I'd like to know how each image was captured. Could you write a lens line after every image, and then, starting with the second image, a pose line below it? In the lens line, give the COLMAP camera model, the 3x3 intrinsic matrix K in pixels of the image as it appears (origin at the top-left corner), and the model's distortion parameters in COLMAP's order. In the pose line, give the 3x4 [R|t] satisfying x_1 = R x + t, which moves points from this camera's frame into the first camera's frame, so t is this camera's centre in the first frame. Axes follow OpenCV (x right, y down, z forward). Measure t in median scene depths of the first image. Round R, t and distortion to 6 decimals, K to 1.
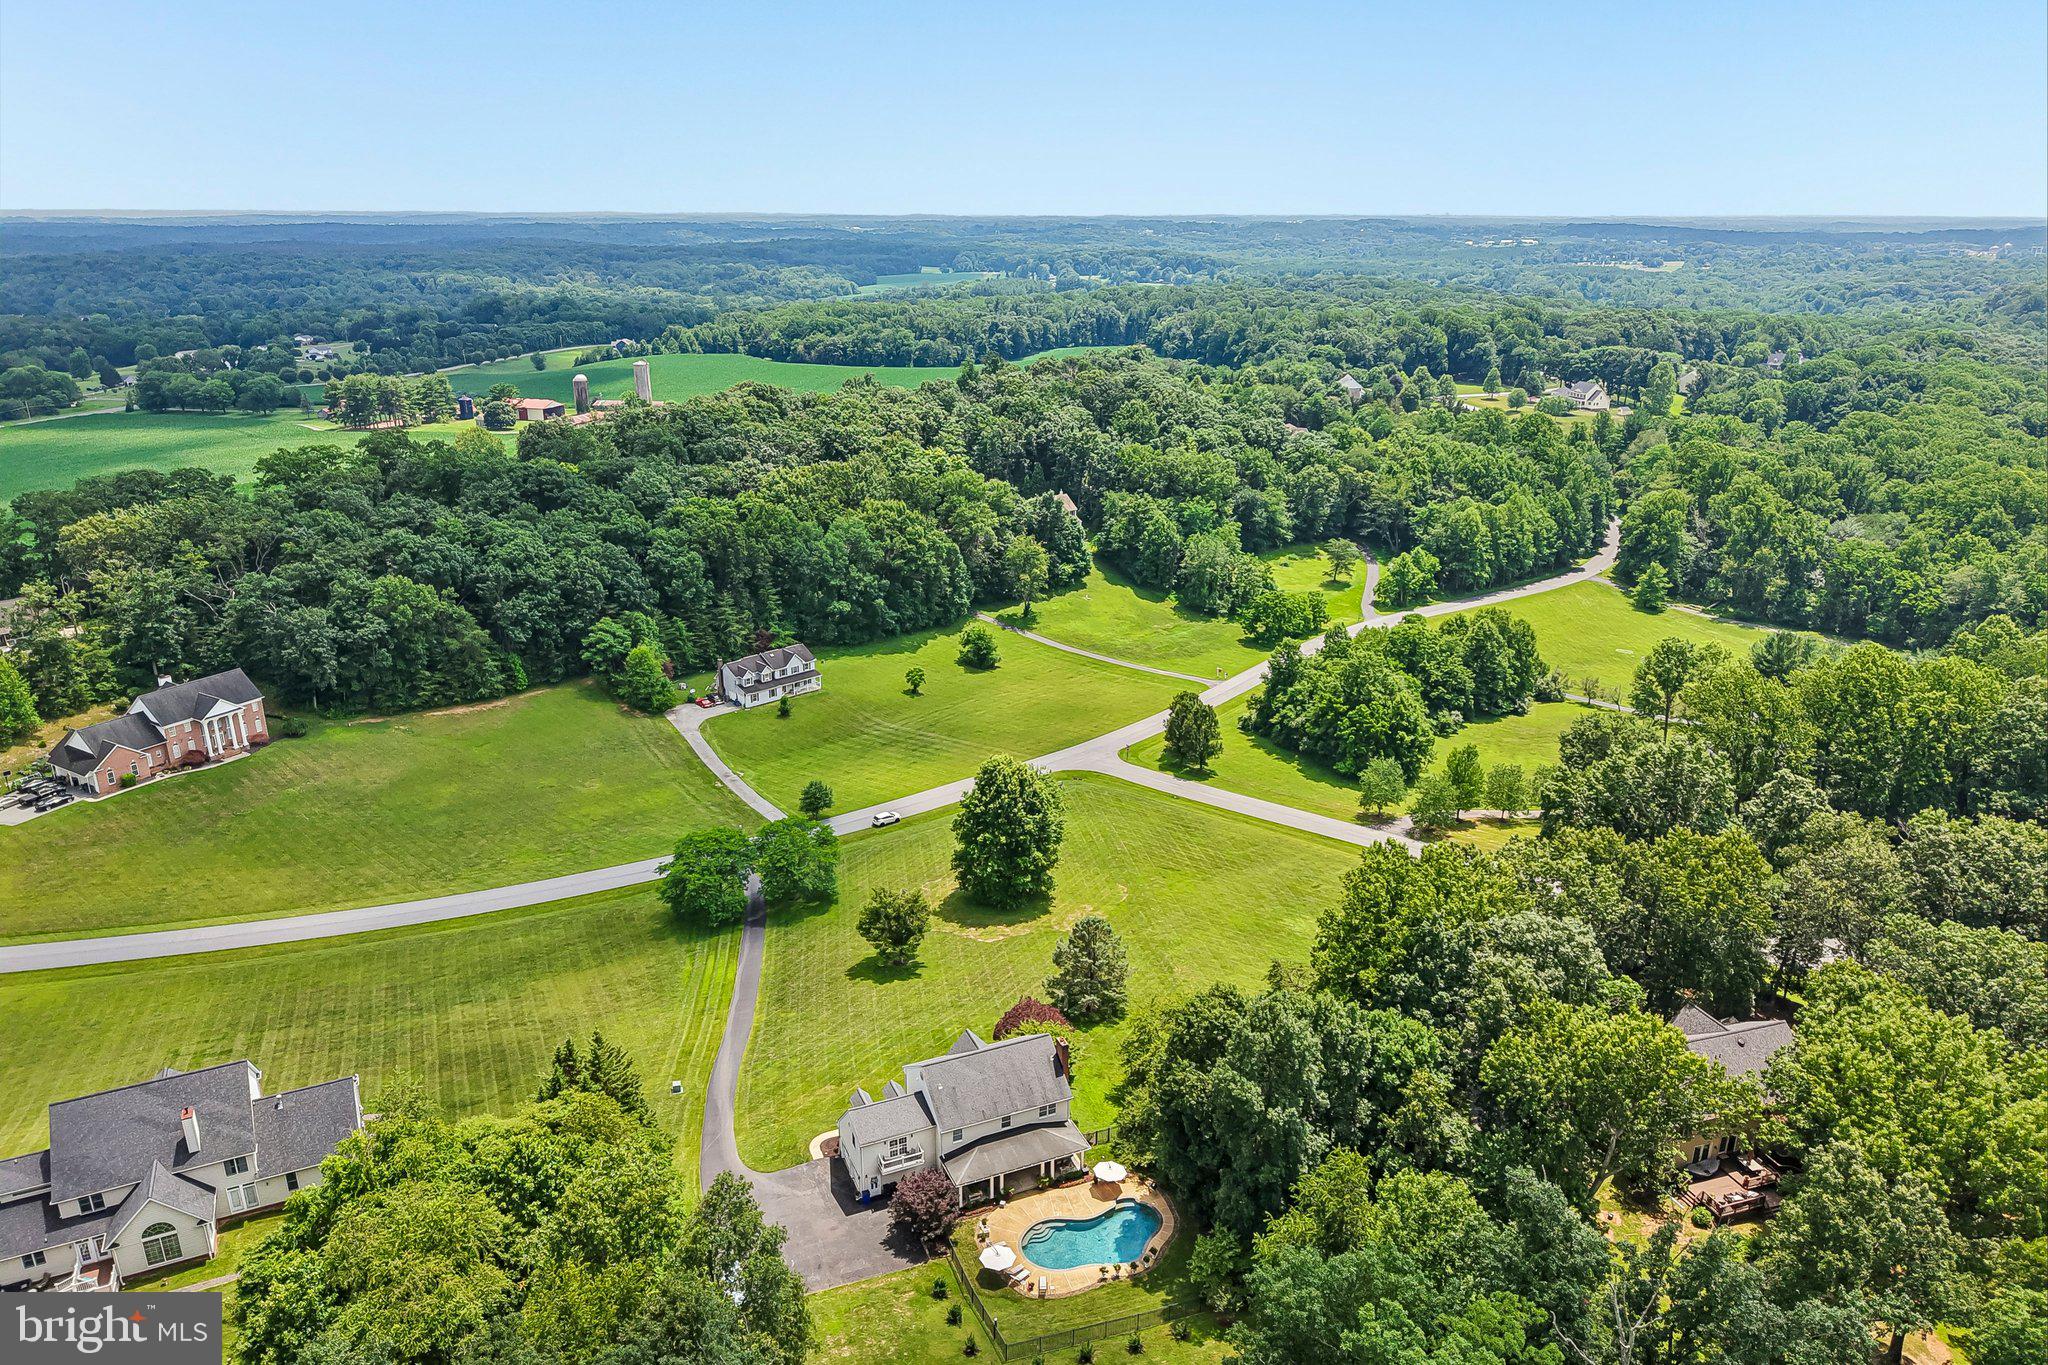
lens RADIAL K [[1357.5, 0, 1017.1], [0, 1357.5, 708.9], [0, 0, 1]] dist [0.034471, -0.034288]
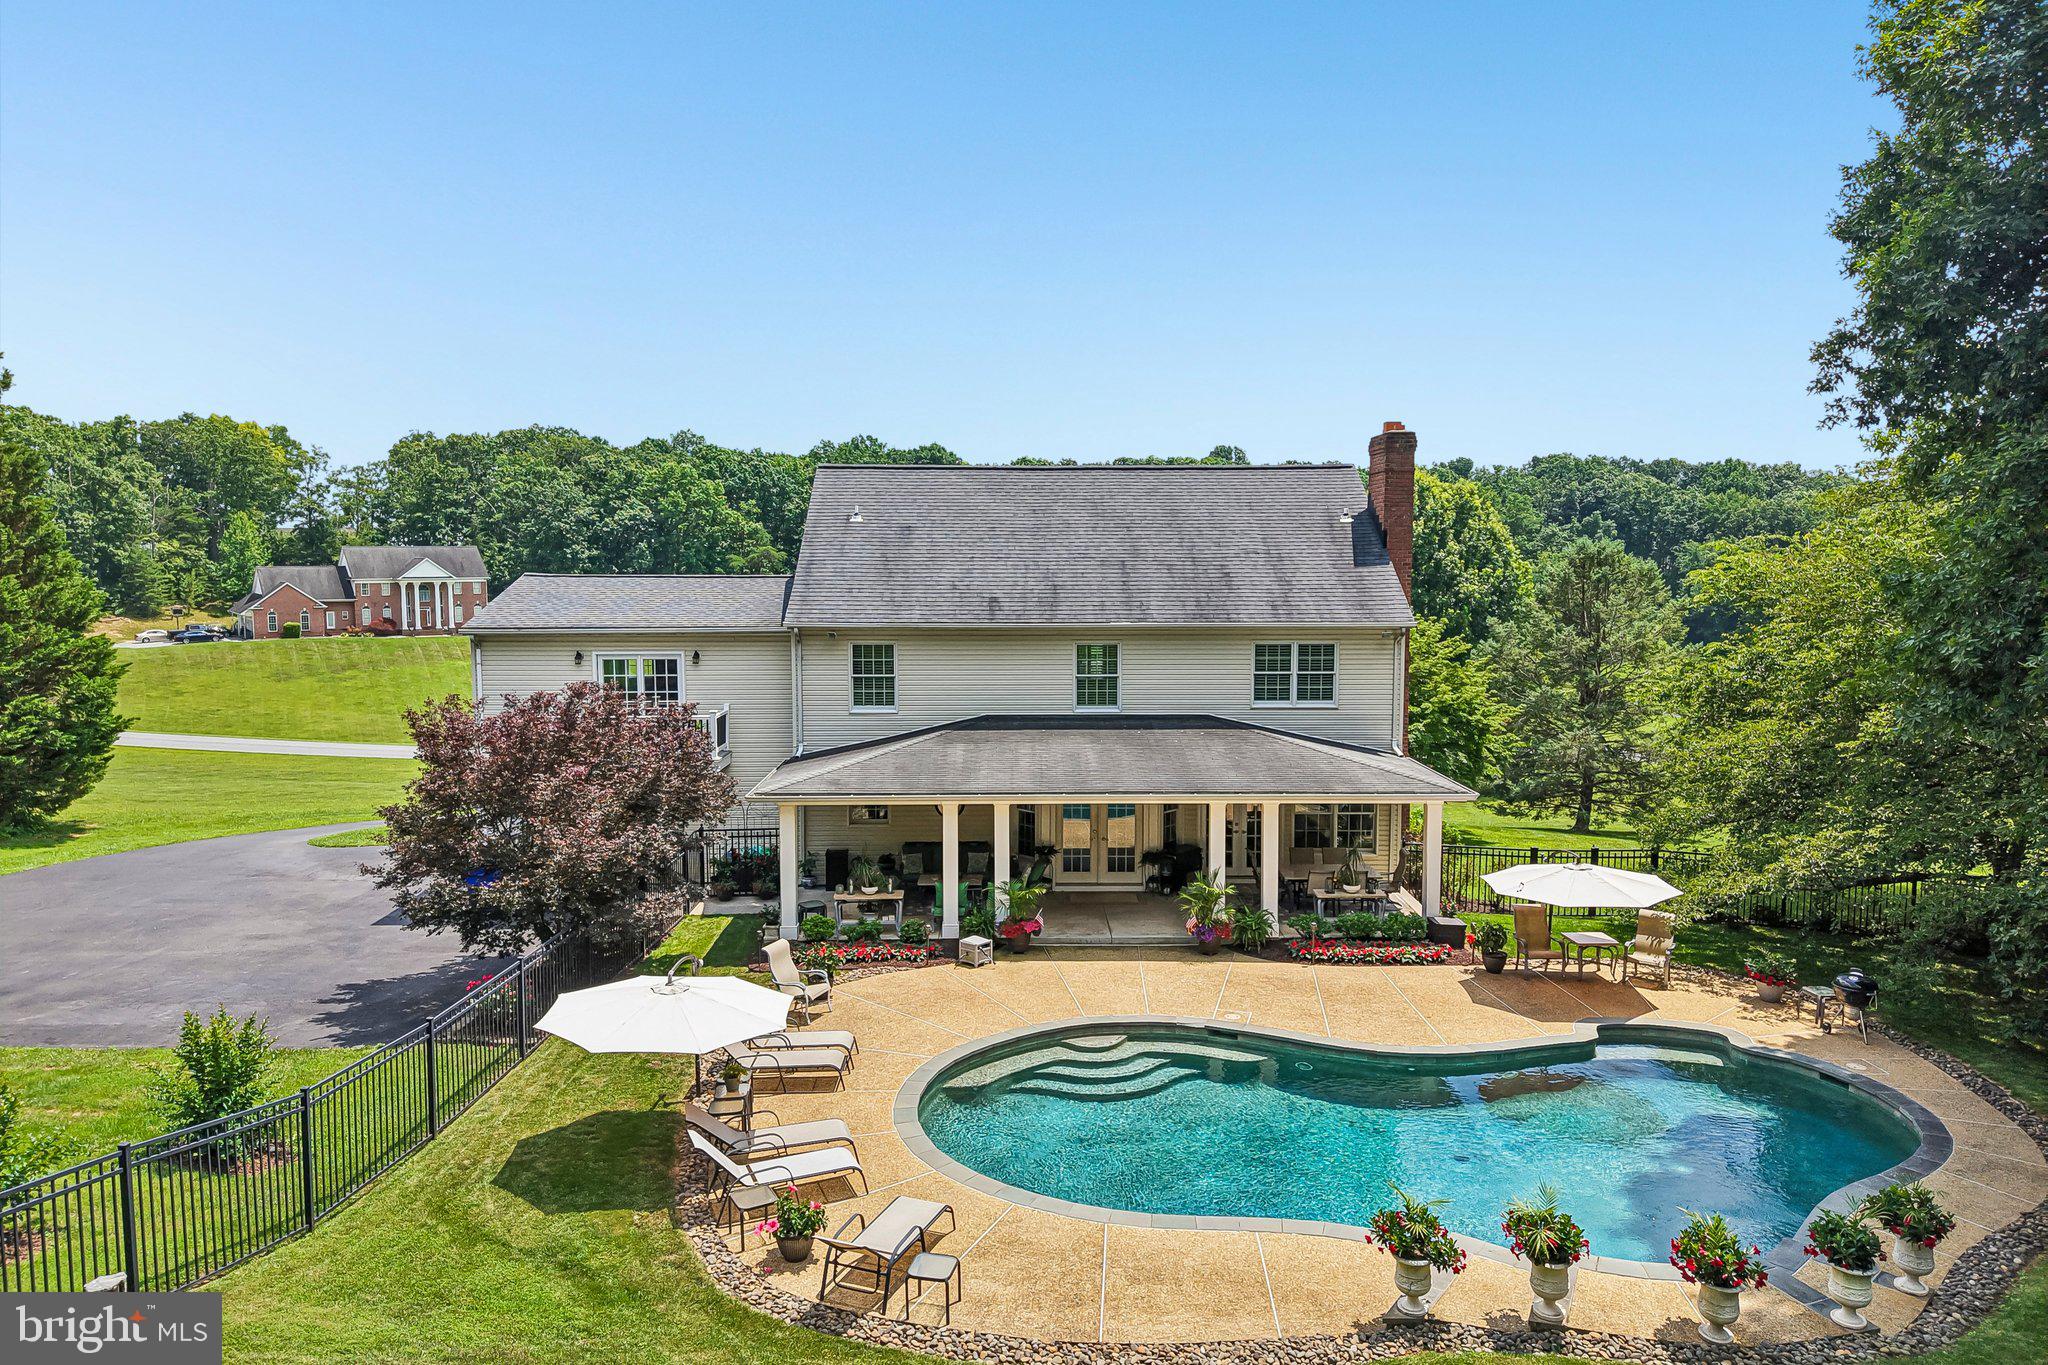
lens RADIAL K [[1357.5, 0, 1019.7], [0, 1357.5, 666.4], [0, 0, 1]] dist [0.034471, -0.034288]
pose [[0.922148, 0.027975, -0.385825, 0.031982], [-0.131632, 0.960555, -0.244962, 0.169044], [0.363754, 0.276678, 0.889456, 0.371804]]
